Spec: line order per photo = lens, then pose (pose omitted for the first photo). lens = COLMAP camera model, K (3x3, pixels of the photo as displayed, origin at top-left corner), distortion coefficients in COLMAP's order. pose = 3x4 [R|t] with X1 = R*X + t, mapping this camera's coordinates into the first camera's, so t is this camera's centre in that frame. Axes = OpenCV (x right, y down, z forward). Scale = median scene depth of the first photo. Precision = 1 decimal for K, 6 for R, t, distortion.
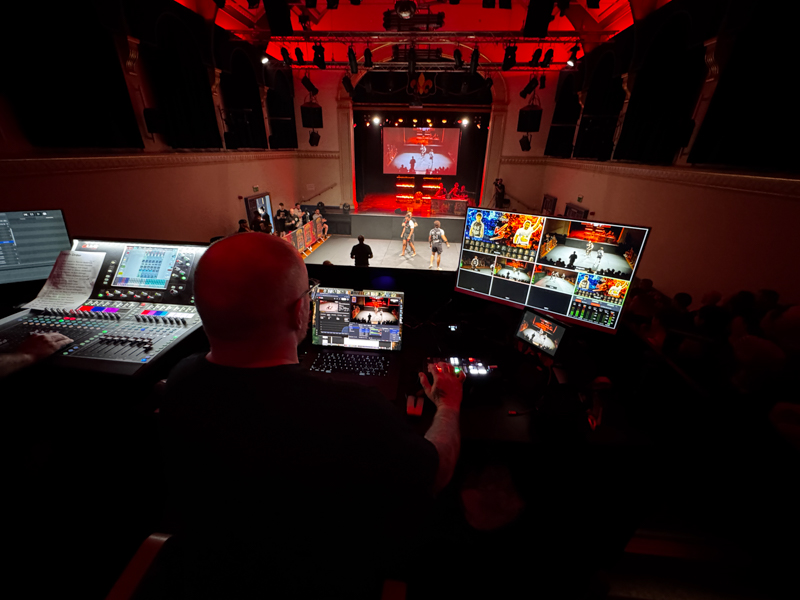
lens RADIAL K [[321.4, 0, 398.9], [0, 321.4, 298.7], [0, 0, 1]] dist [0.003080, 0.000052]
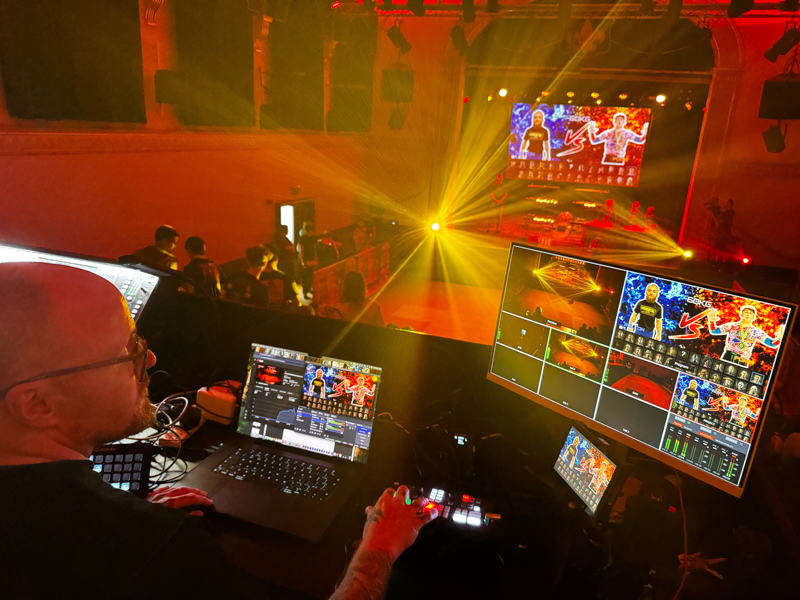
lens RADIAL K [[569.1, 0, 401.9], [0, 569.1, 298.9], [0, 0, 1]] dist [0.075193, -0.100063]
pose [[0.970816, 0.101977, -0.217067, 0.258249], [-0.134858, 0.980568, -0.142480, 0.000497], [0.198319, 0.167595, 0.965703, -0.073420]]
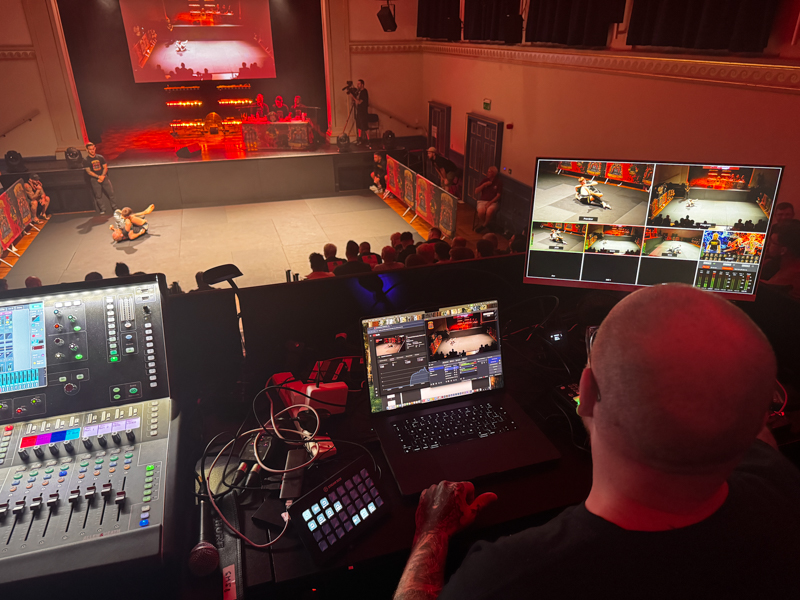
lens RADIAL K [[565.2, 0, 400.9], [0, 565.2, 302.0], [0, 0, 1]] dist [0.079013, -0.099092]
pose [[0.920215, -0.194531, 0.339650, -0.524399], [0.189795, 0.980676, 0.047460, -0.101581], [-0.342319, 0.020791, 0.939354, -0.029340]]
